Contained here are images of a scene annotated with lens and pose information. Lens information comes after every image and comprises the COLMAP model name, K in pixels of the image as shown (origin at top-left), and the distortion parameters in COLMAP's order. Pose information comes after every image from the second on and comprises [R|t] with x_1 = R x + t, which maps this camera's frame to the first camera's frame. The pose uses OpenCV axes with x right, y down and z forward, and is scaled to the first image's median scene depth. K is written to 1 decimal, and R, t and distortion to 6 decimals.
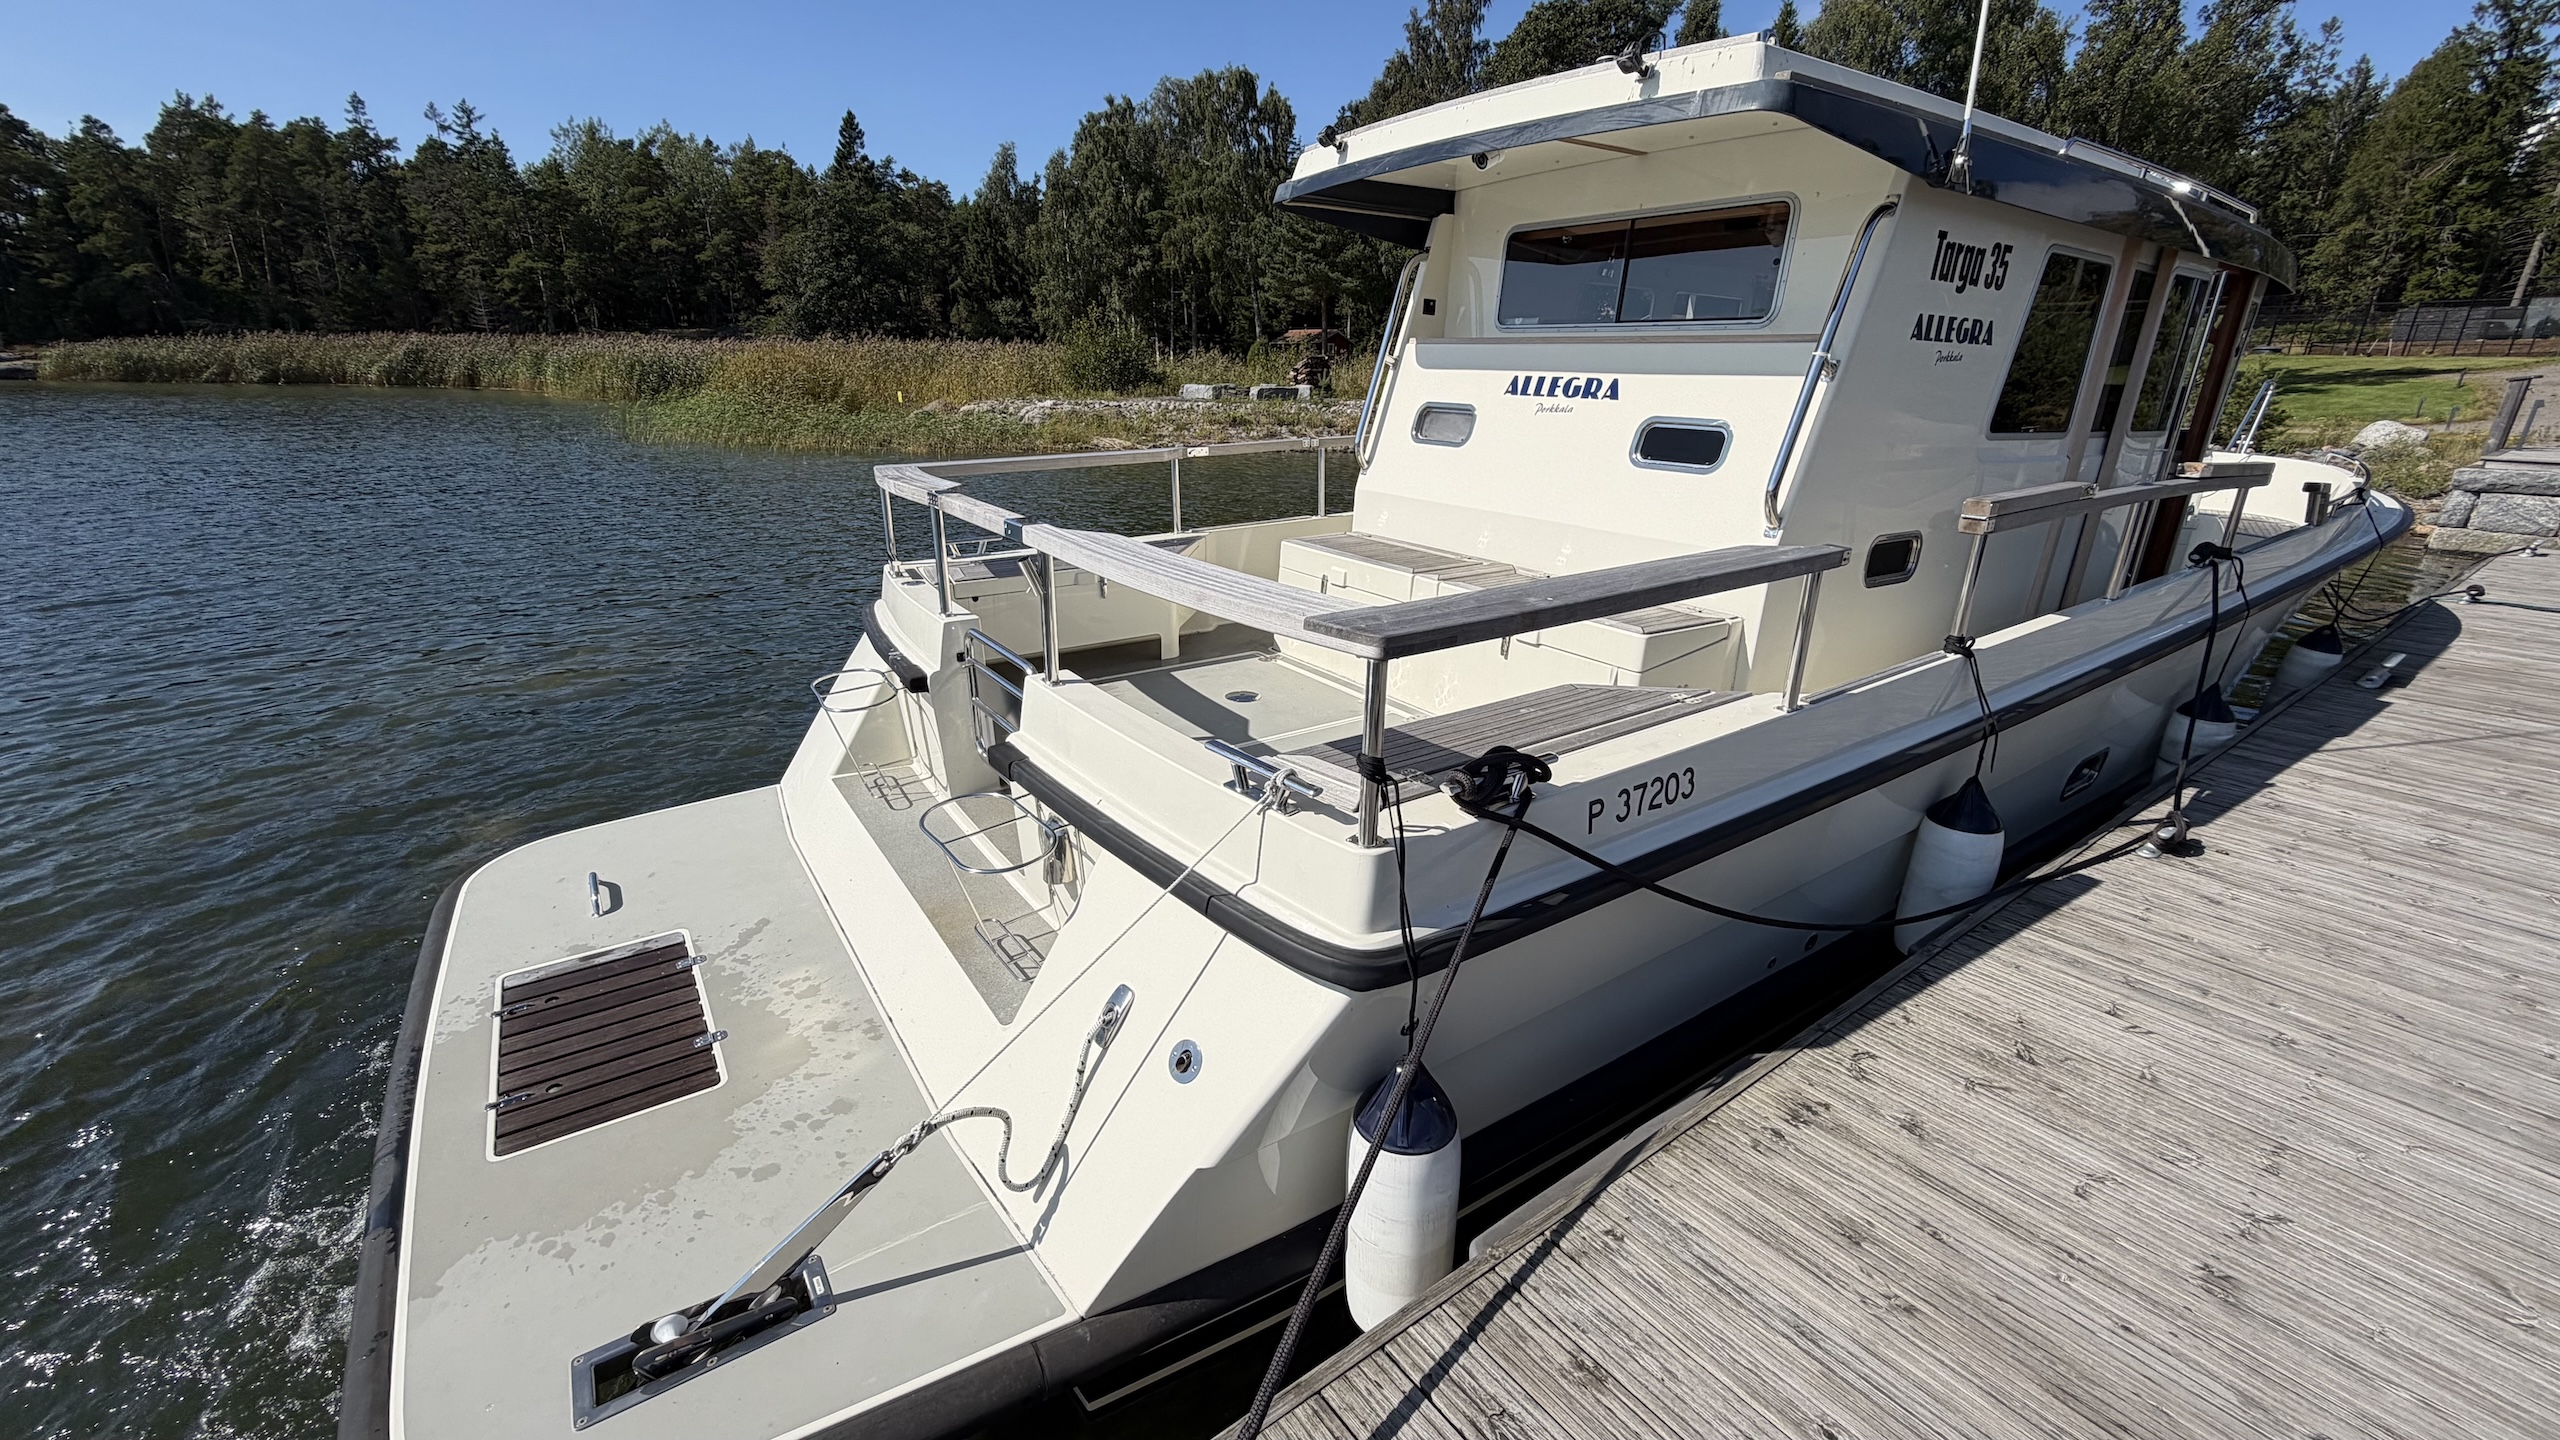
lens RADIAL K [[1012.2, 0, 1280.0], [0, 1012.2, 720.0], [0, 0, 1]] dist [-0.000236, 0.000214]
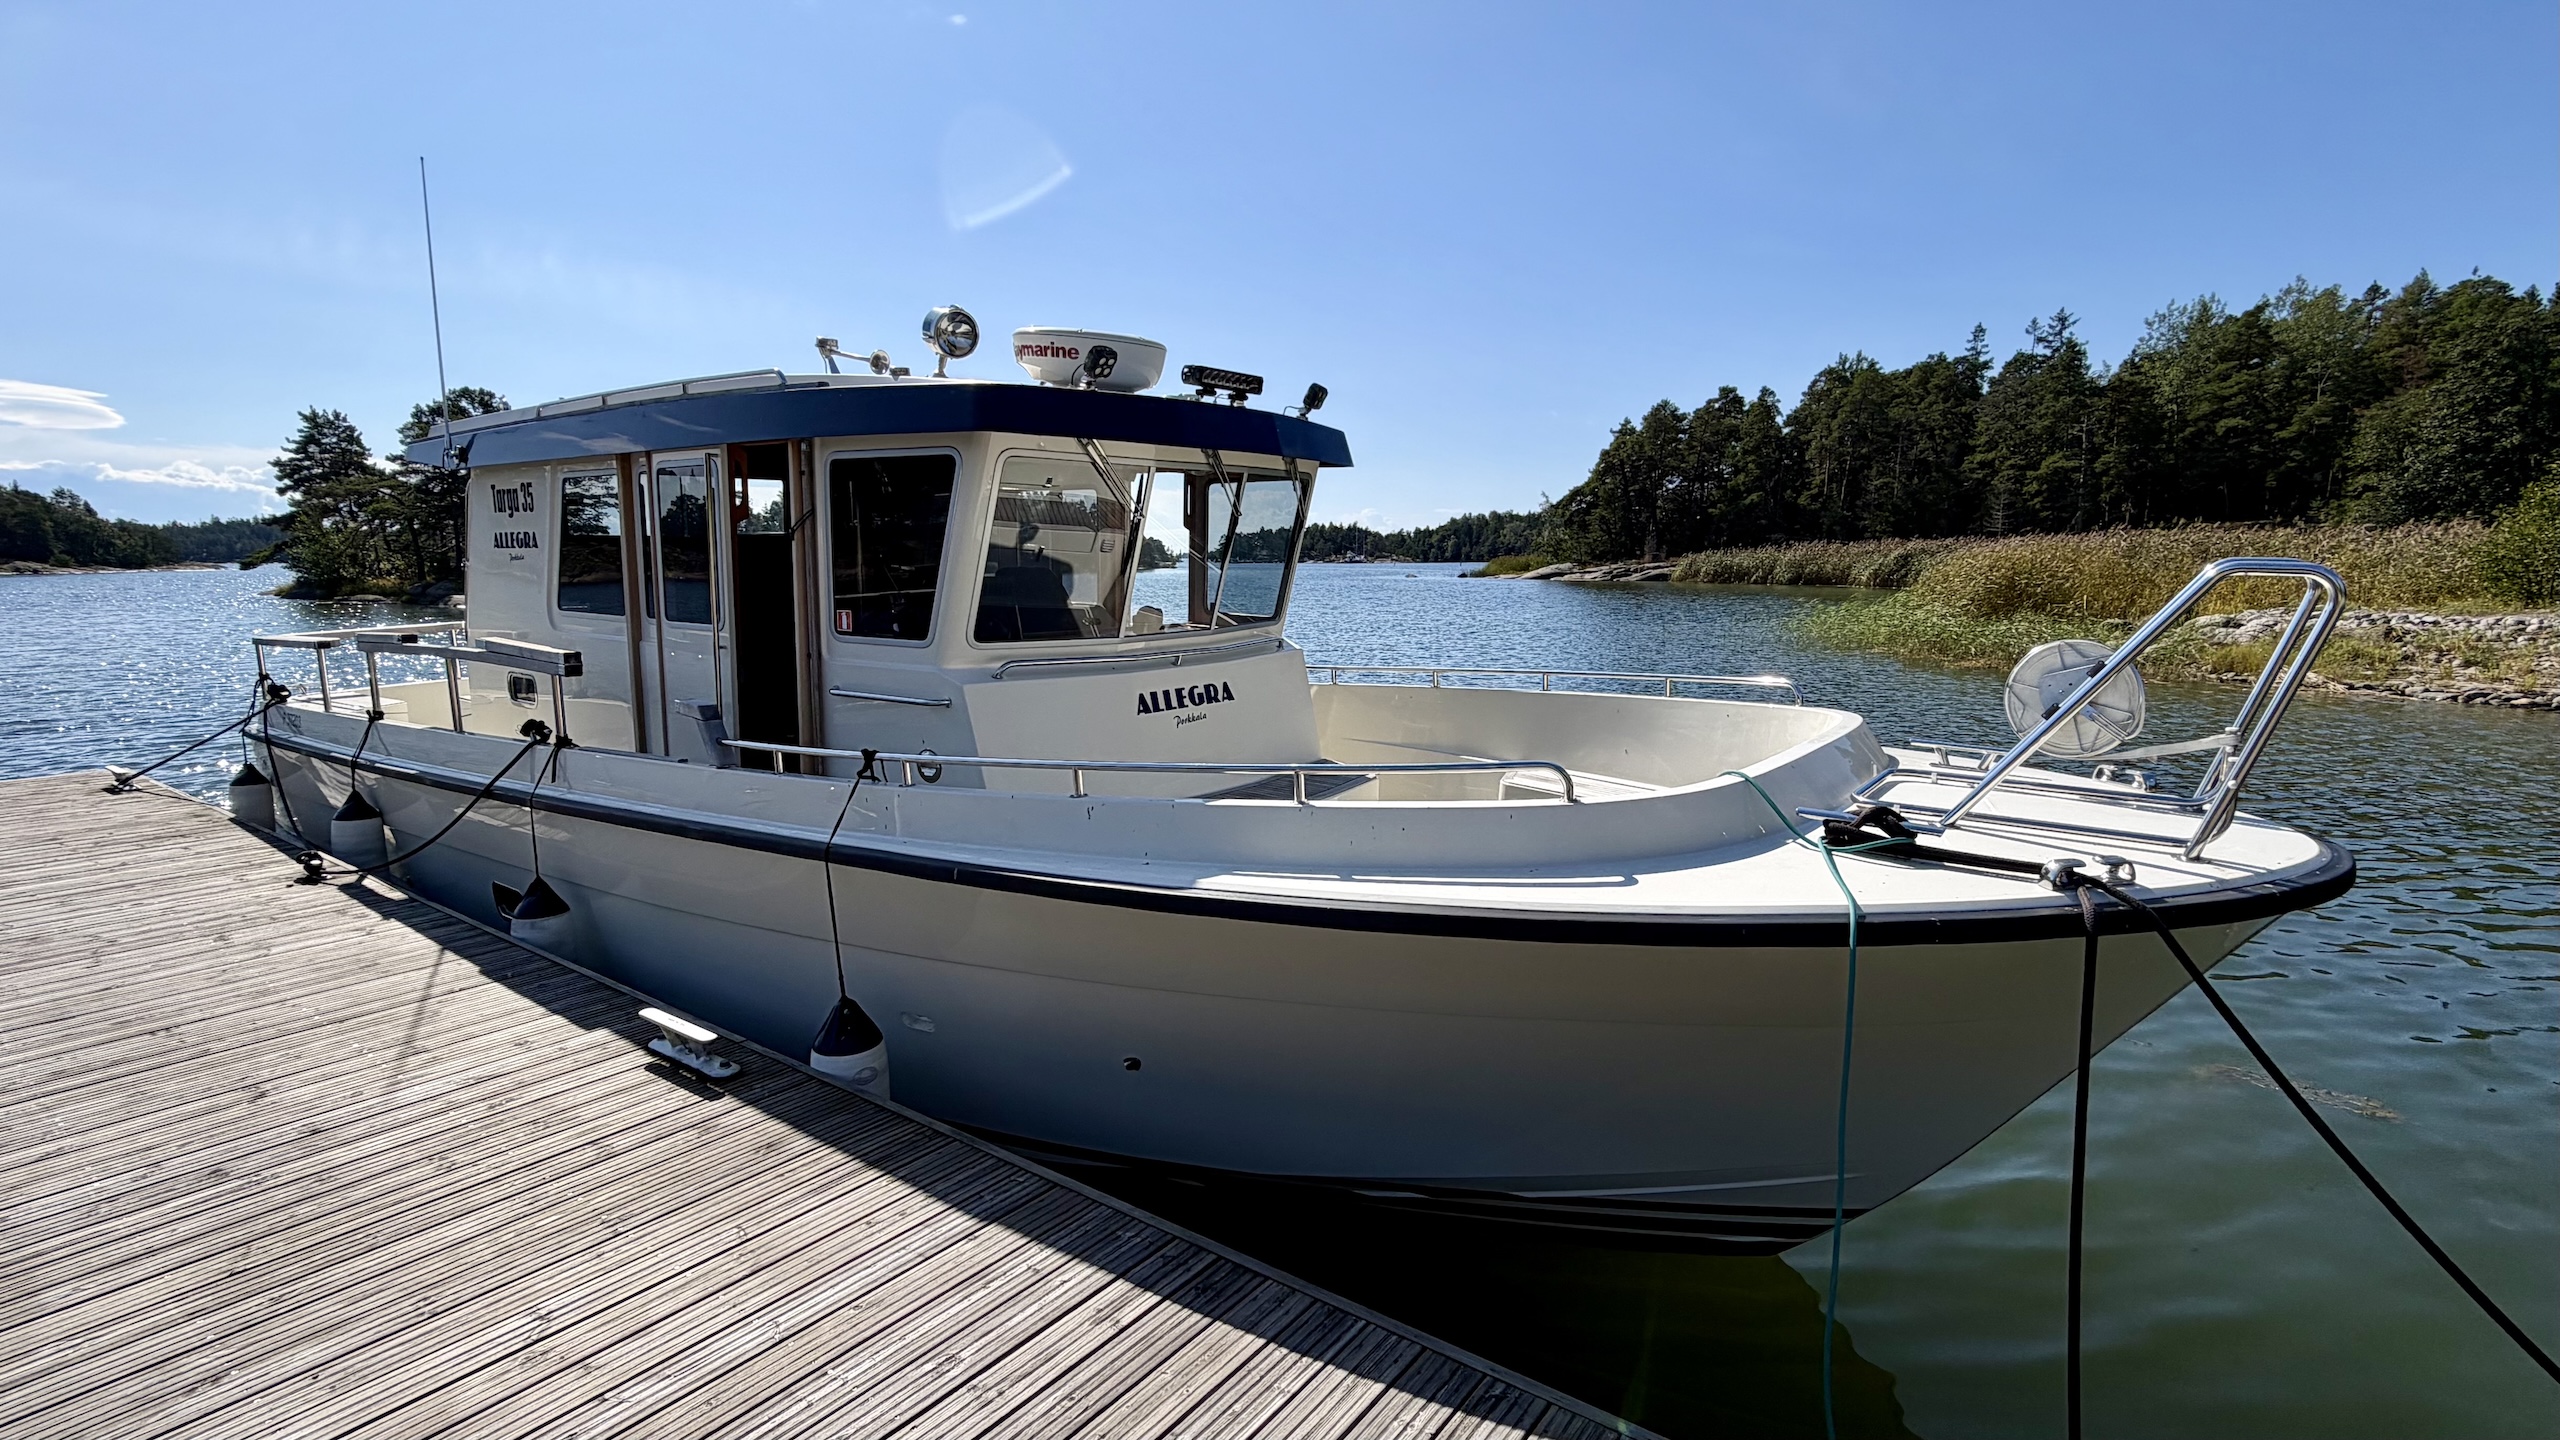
lens RADIAL K [[1196.9, 0, 1280.0], [0, 1196.9, 720.0], [0, 0, 1]] dist [0.003375, 0.000517]
pose [[0.297406, 0.111582, -0.948208, 0.117189], [-0.307126, 0.951540, 0.015644, -0.021846], [0.904004, 0.286567, 0.317263, 0.066173]]
